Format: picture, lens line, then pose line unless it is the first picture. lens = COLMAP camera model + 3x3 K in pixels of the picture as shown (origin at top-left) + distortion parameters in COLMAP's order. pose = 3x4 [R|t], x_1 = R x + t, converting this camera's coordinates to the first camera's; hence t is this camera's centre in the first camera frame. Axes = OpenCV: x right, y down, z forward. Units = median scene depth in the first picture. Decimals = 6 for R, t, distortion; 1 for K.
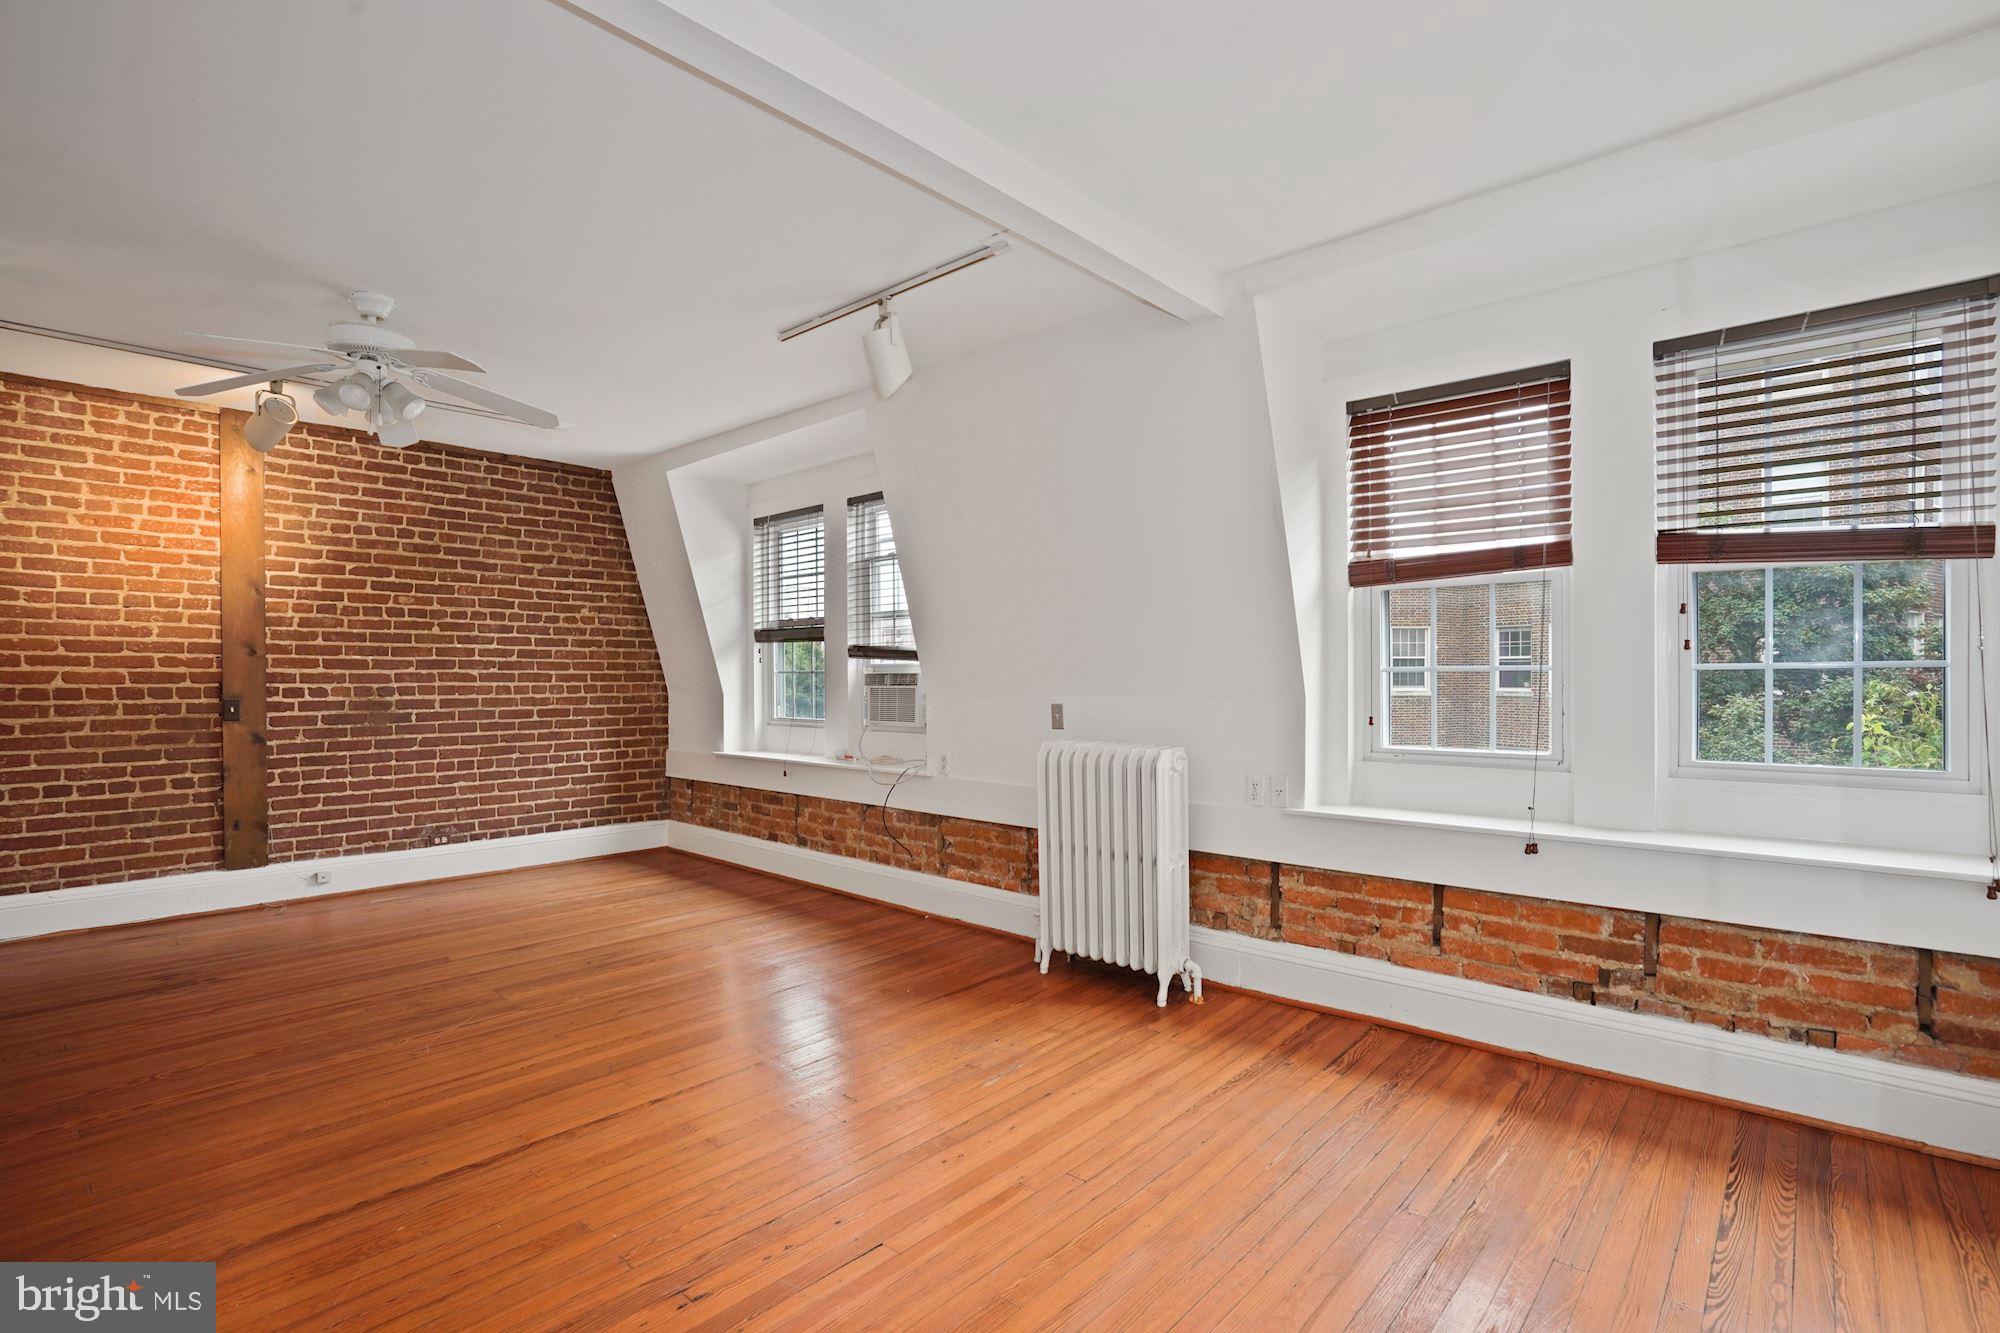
lens RADIAL K [[937.9, 0, 990.0], [0, 937.9, 683.0], [0, 0, 1]] dist [-0.027749, 0.003230]
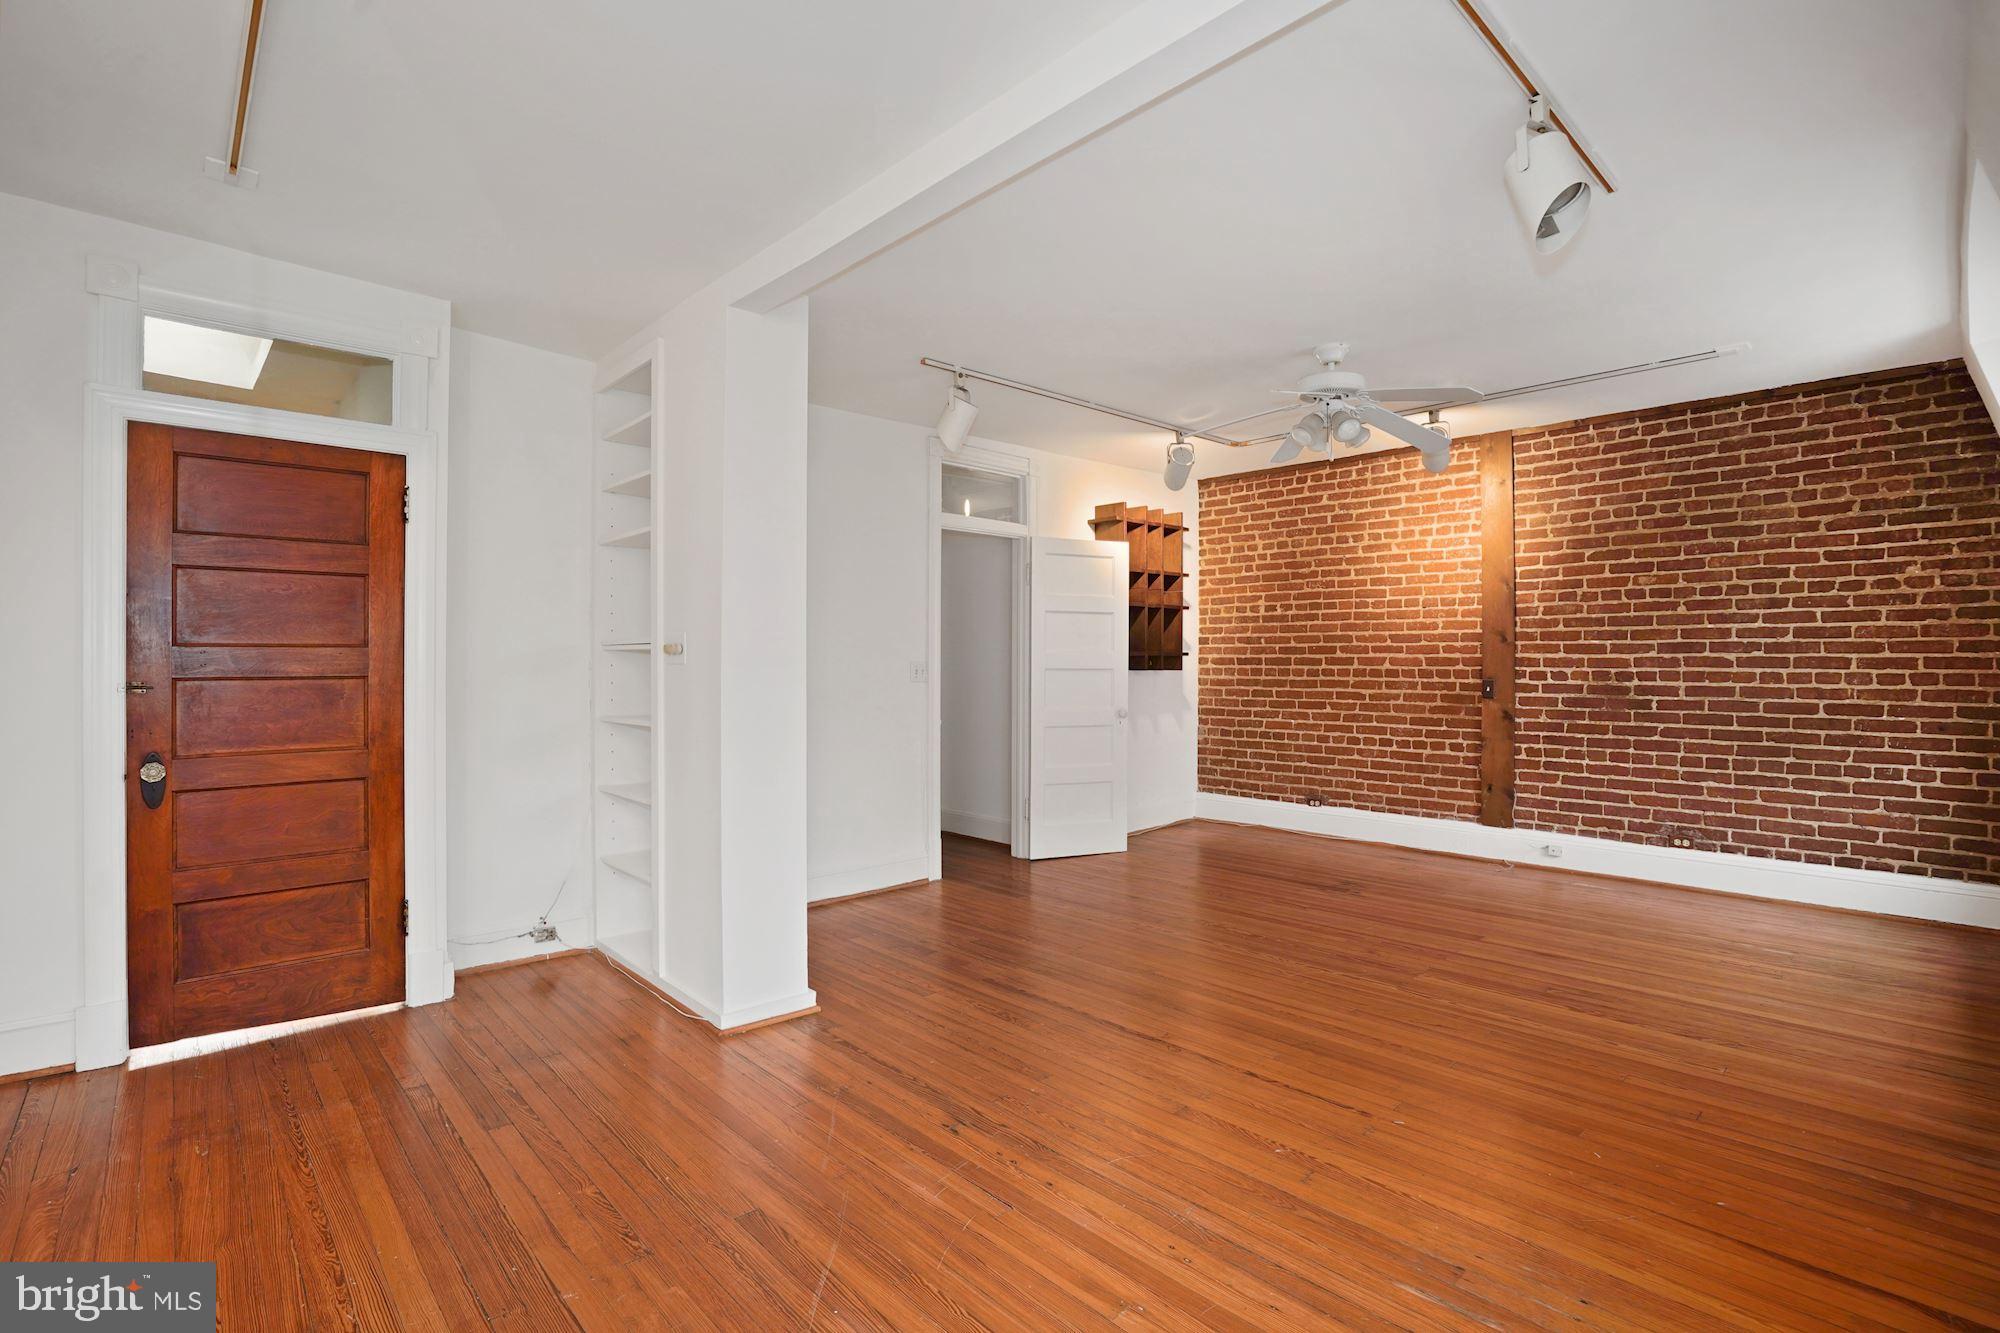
lens RADIAL K [[937.9, 0, 999.3], [0, 937.9, 656.8], [0, 0, 1]] dist [-0.027749, 0.003230]
pose [[-0.081155, -0.002565, -0.996698, 0.381051], [-0.006864, 0.999974, -0.002014, -0.005161], [0.996678, 0.006678, -0.081170, 0.439791]]
